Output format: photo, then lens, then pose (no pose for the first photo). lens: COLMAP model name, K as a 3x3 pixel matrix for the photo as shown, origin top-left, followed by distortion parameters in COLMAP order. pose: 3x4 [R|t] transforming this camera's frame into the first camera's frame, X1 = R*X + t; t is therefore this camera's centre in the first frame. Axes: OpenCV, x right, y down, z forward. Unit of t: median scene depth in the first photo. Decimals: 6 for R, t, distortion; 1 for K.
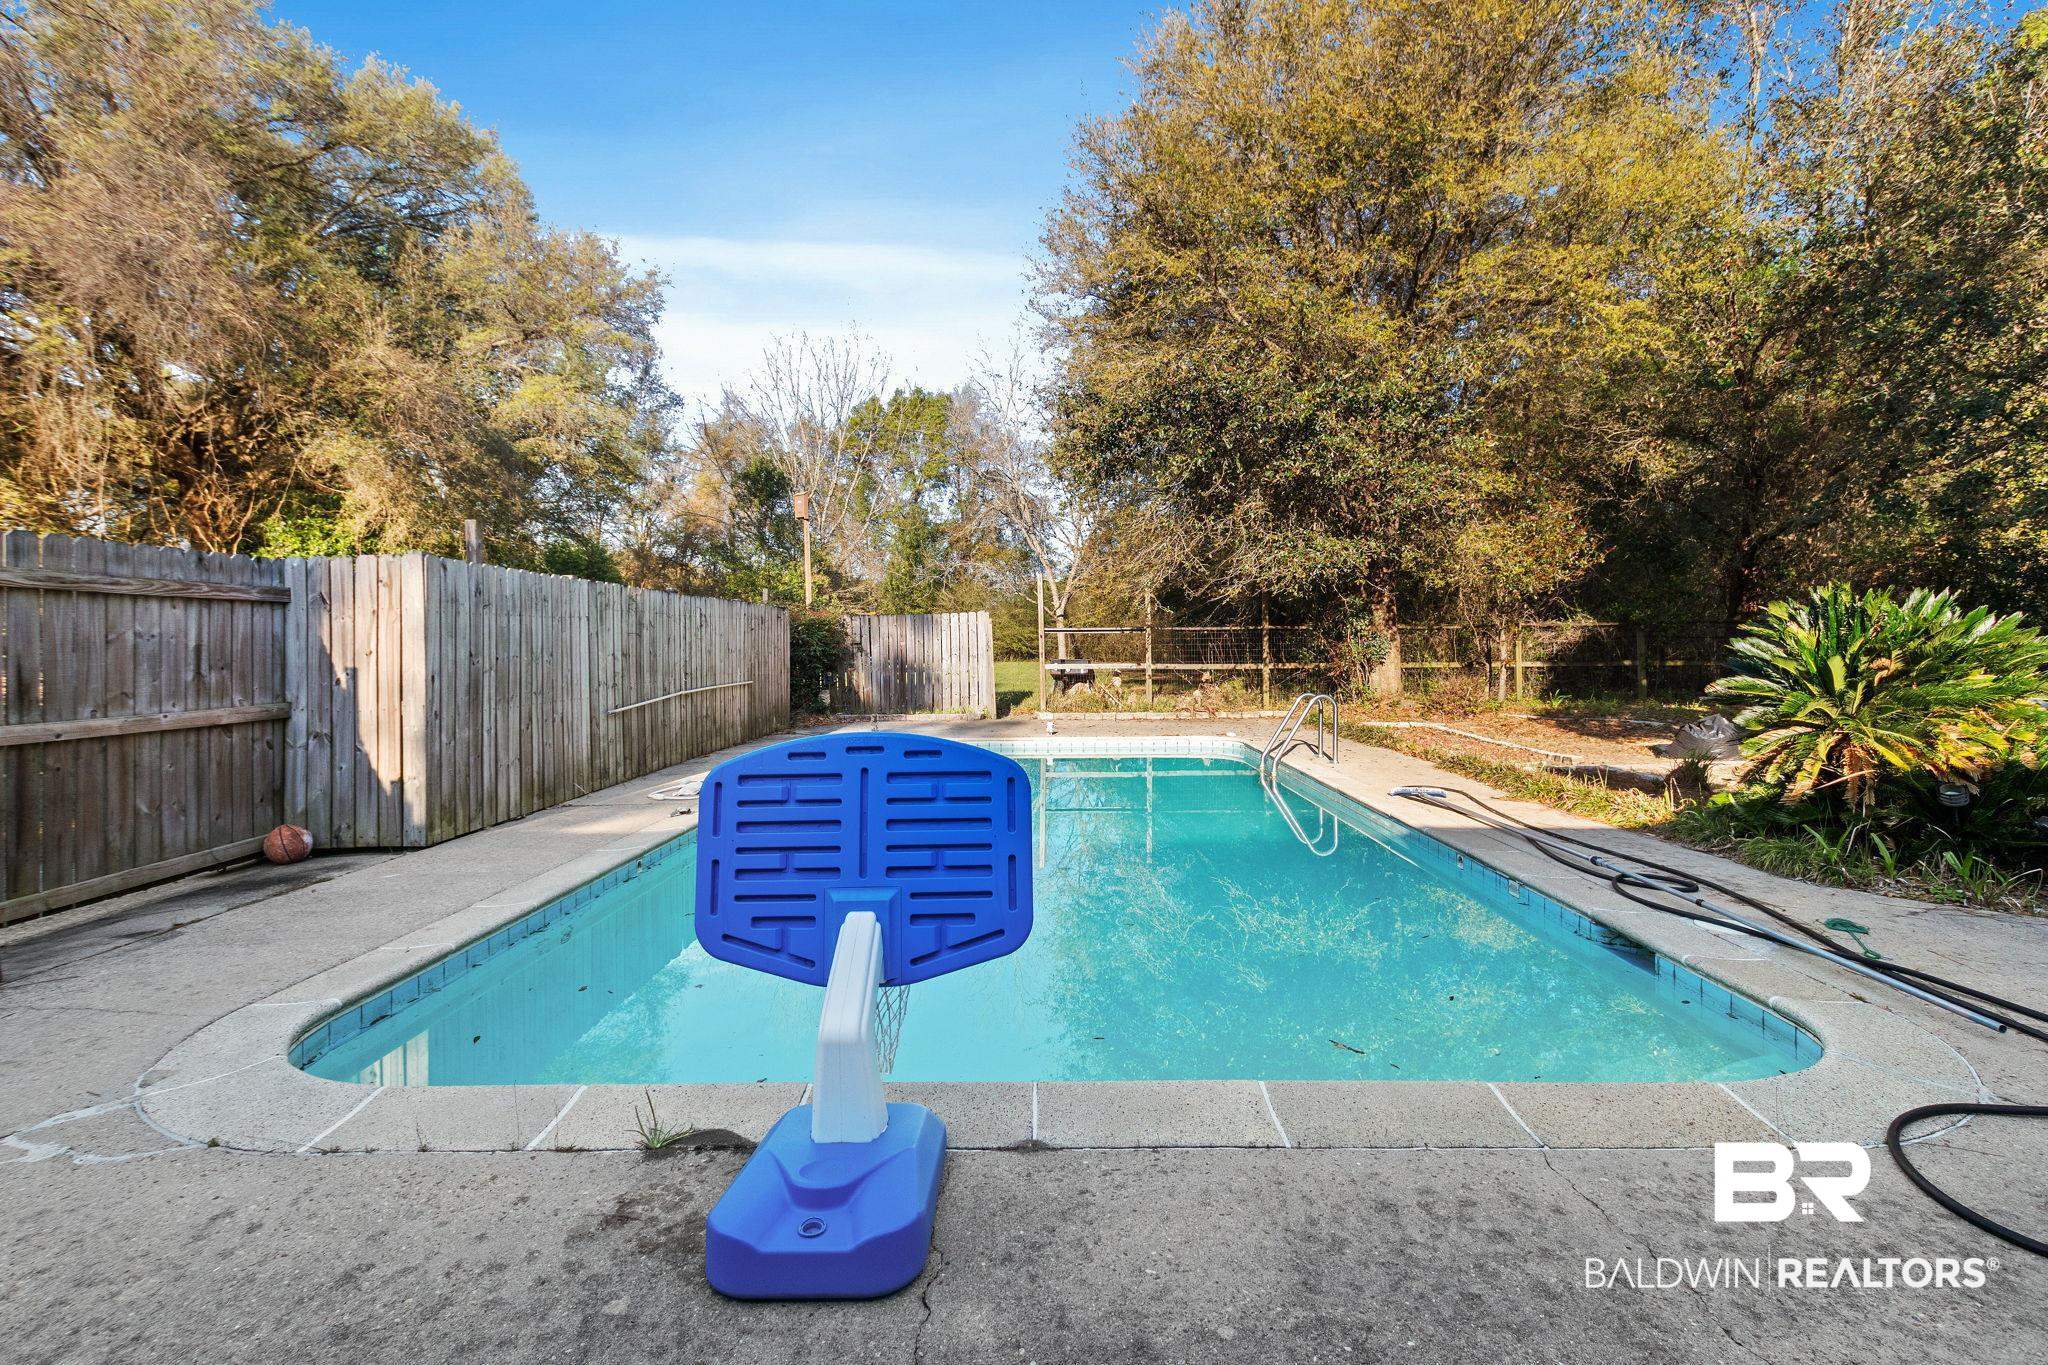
lens RADIAL K [[944.6, 0, 1027.5], [0, 944.6, 655.8], [0, 0, 1]] dist [0.003797, 0.000022]
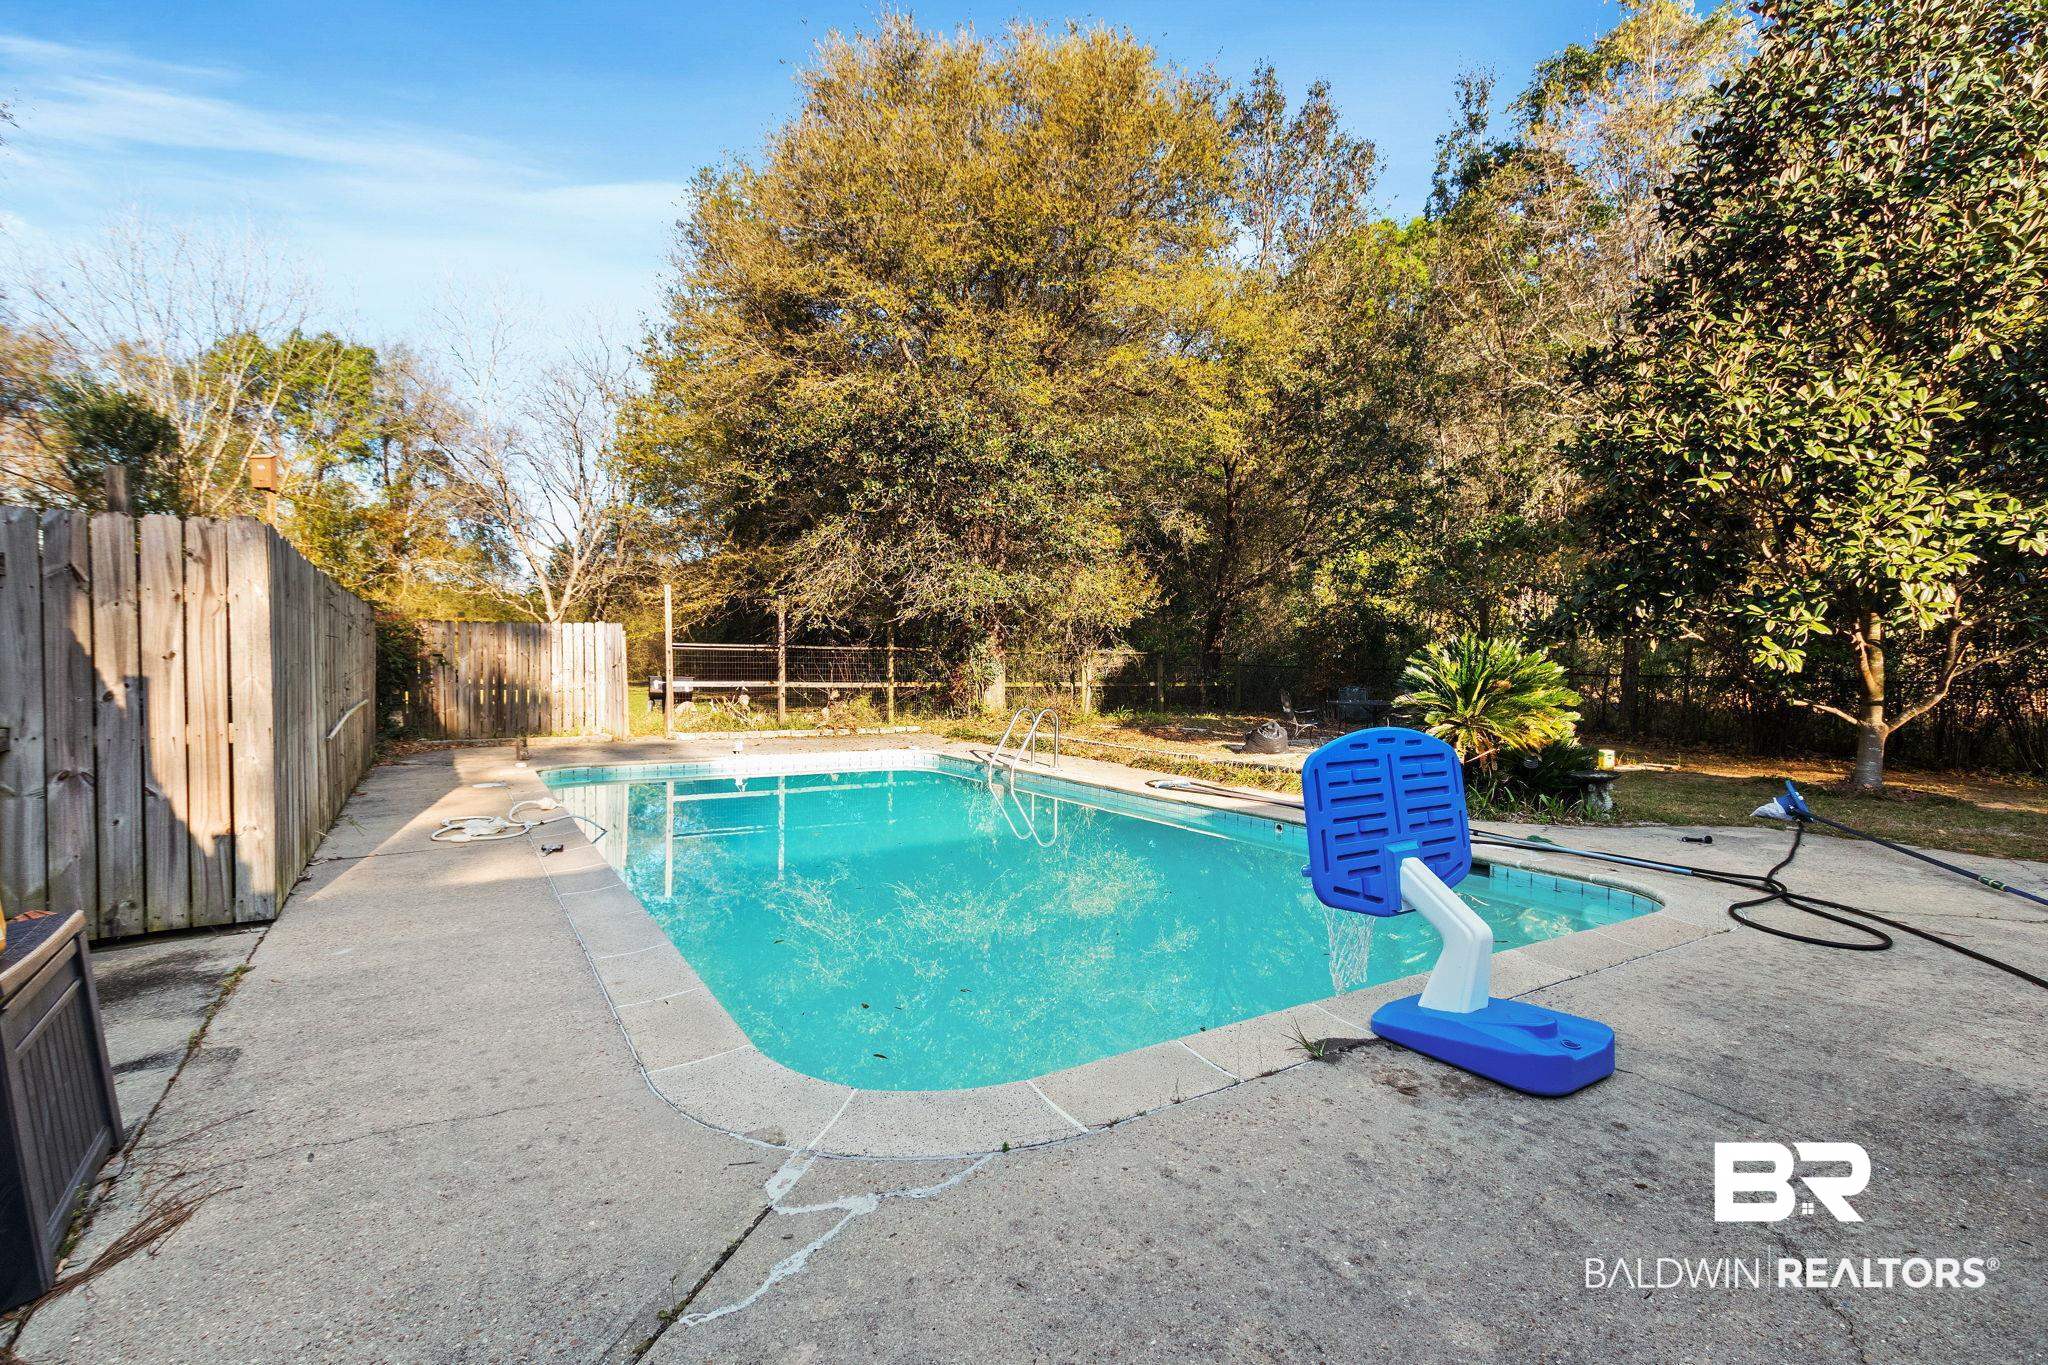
lens RADIAL K [[944.9, 0, 1018.8], [0, 944.9, 698.4], [0, 0, 1]] dist [0.008844, -0.000085]
pose [[0.838006, -0.001932, 0.545657, -0.552335], [-0.010967, 0.999732, 0.020384, 0.007508], [-0.545550, -0.023066, 0.837760, 0.065687]]
